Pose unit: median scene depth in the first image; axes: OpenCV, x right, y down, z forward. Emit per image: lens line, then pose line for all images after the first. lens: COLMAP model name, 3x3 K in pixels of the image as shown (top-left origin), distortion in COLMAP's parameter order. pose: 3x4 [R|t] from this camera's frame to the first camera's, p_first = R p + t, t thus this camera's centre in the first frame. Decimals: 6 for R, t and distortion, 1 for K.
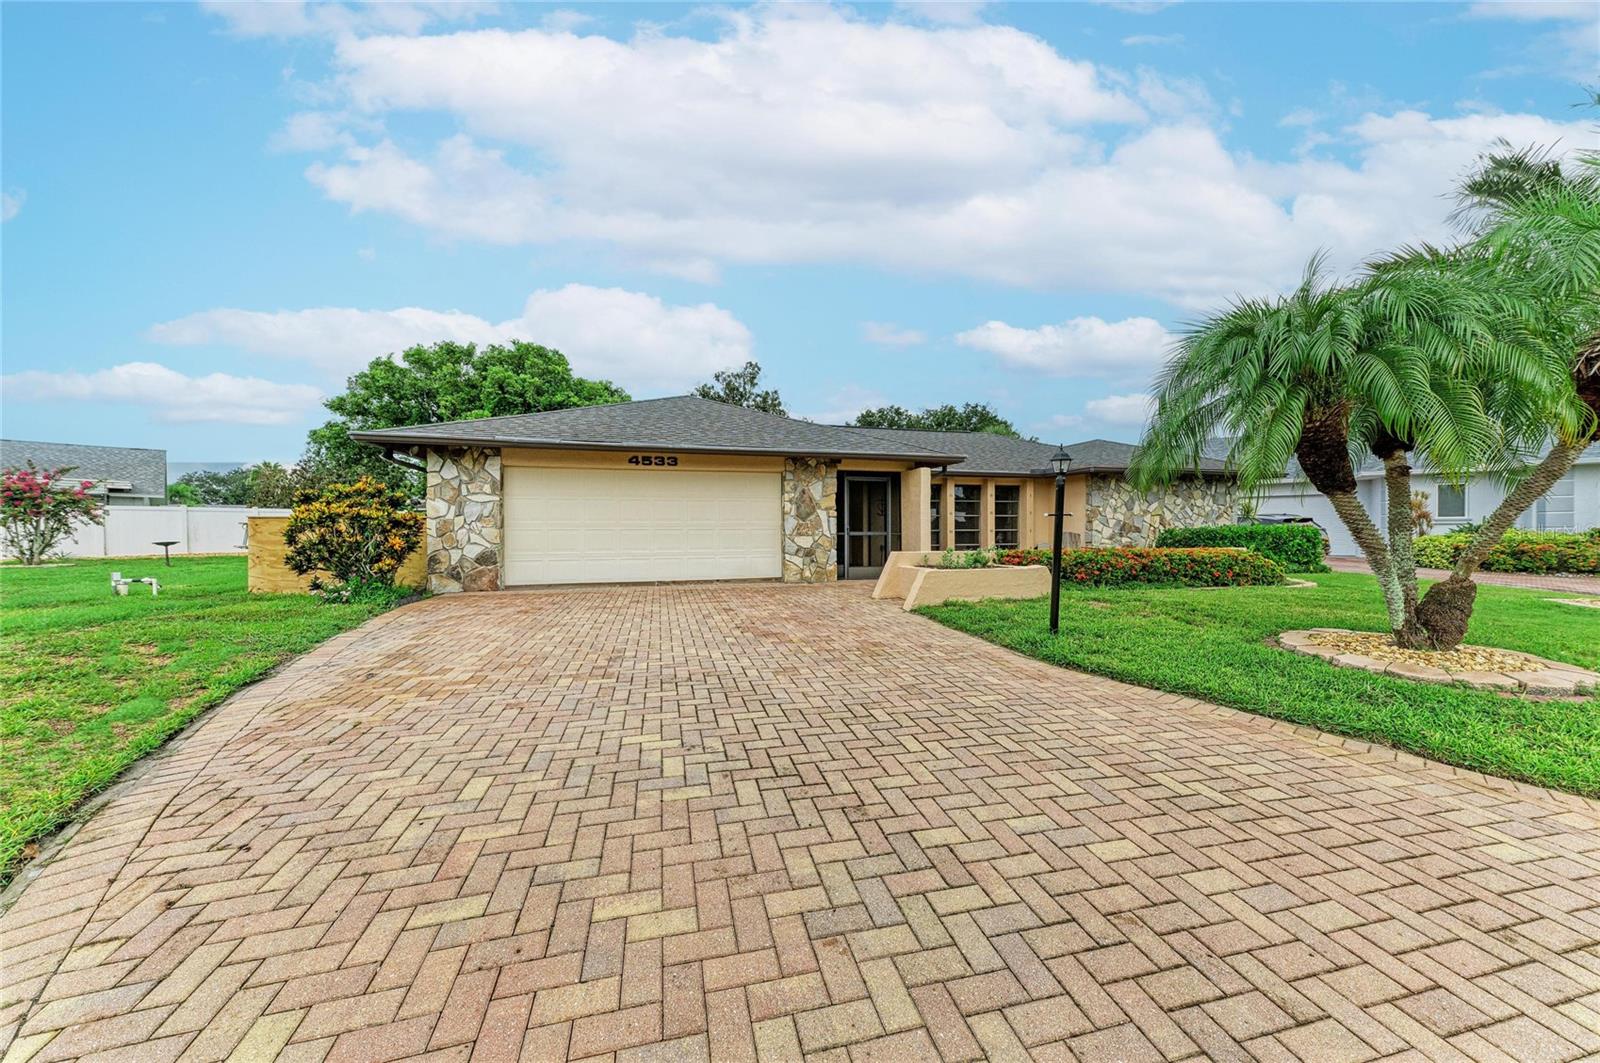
lens RADIAL K [[541.8, 0, 800.0], [0, 541.8, 531.5], [0, 0, 1]] dist [0.021145, -0.007311]
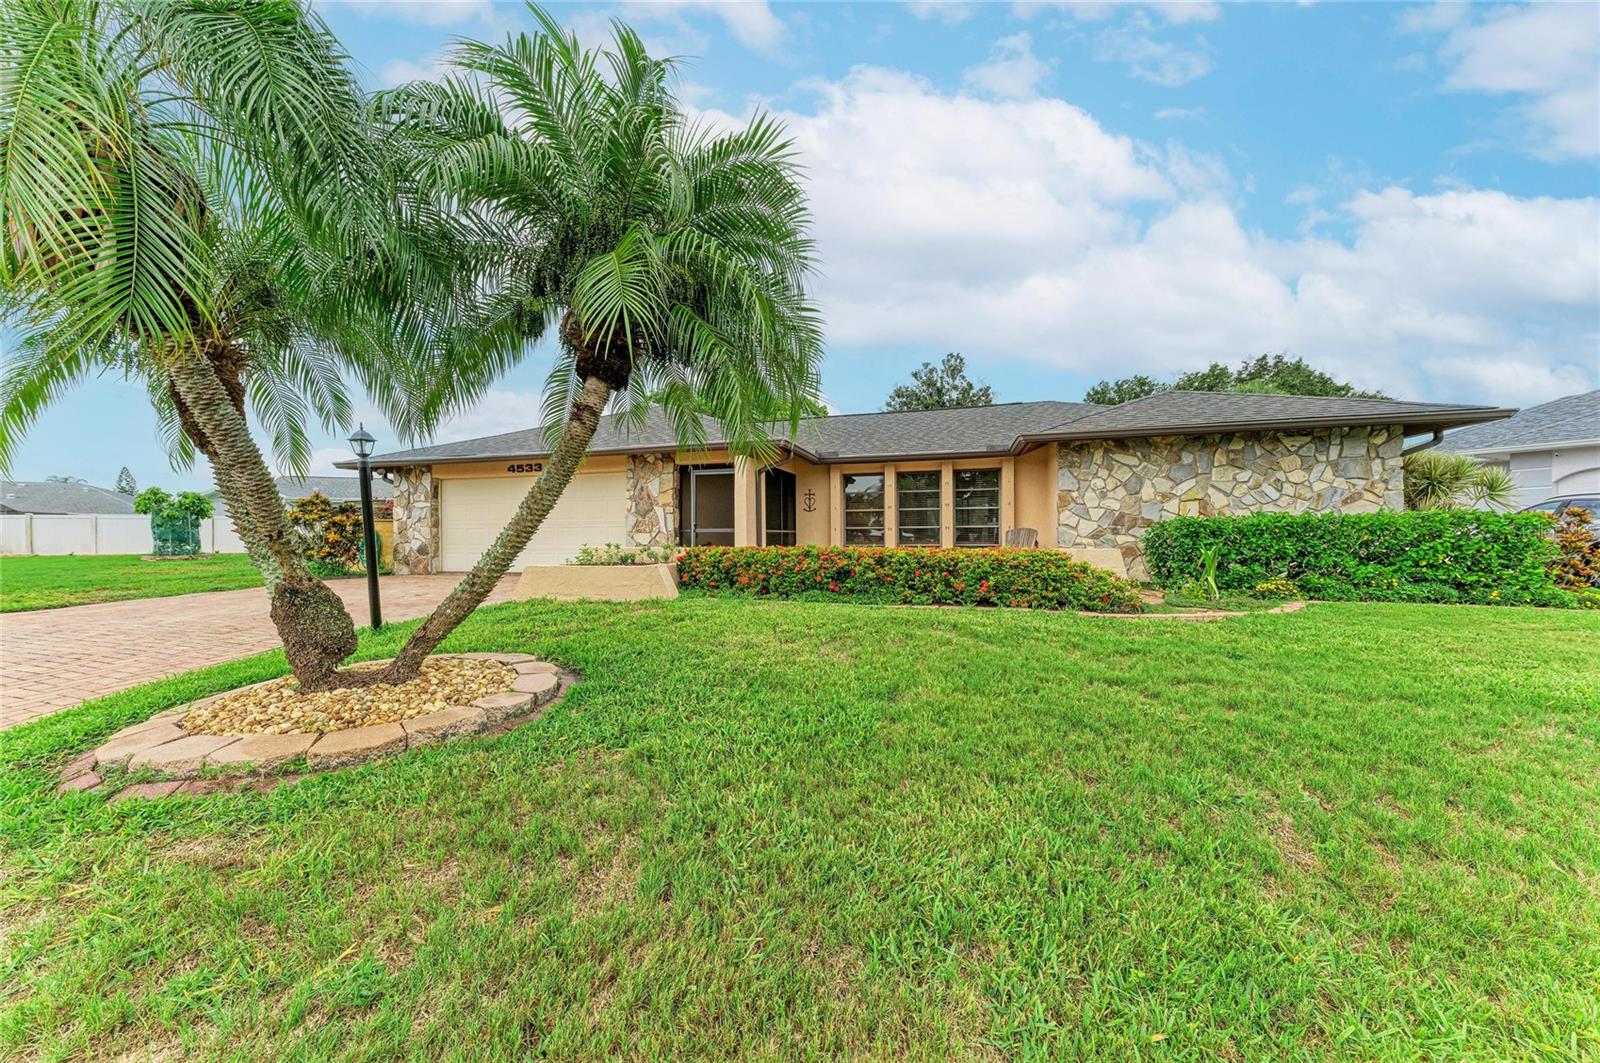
lens RADIAL K [[541.8, 0, 800.0], [0, 541.8, 531.5], [0, 0, 1]] dist [0.021145, -0.007311]
pose [[0.856468, -0.005610, -0.516169, 0.748151], [0.001385, 0.999962, -0.008570, 0.014226], [0.516198, 0.006625, 0.856444, 0.281561]]
